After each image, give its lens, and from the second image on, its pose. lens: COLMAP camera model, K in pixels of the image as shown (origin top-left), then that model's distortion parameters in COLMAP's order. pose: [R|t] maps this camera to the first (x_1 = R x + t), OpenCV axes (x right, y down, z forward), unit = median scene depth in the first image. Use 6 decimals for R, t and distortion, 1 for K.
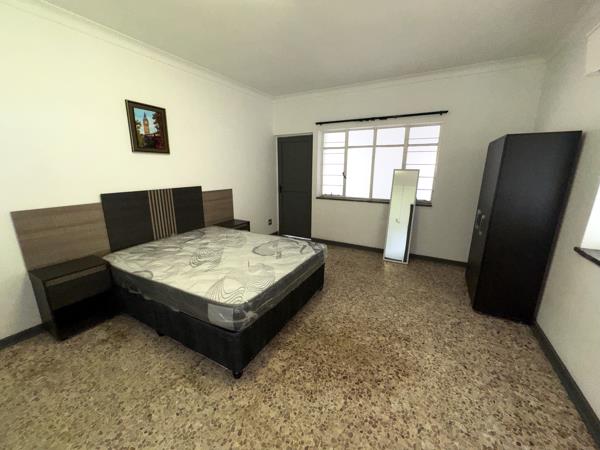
lens RADIAL K [[239.5, 0, 298.6], [0, 239.5, 224.7], [0, 0, 1]] dist [-0.000472, 0.000123]
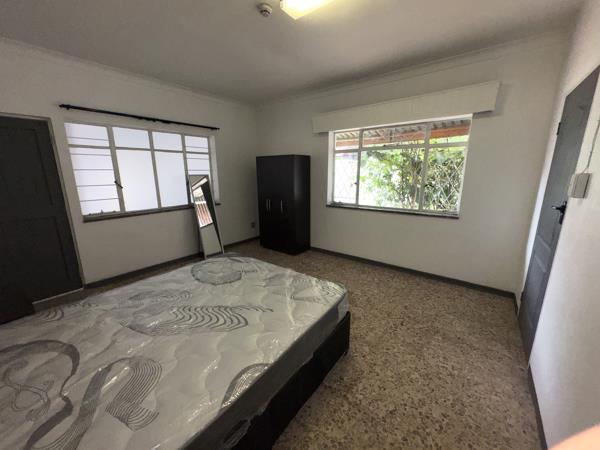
lens RADIAL K [[239.5, 0, 298.6], [0, 239.5, 224.7], [0, 0, 1]] dist [-0.000472, 0.000123]
pose [[0.150191, -0.221776, 0.963462, -0.589804], [0.237431, 0.954087, 0.182605, -0.105881], [-0.959723, 0.201330, 0.195952, 0.398398]]
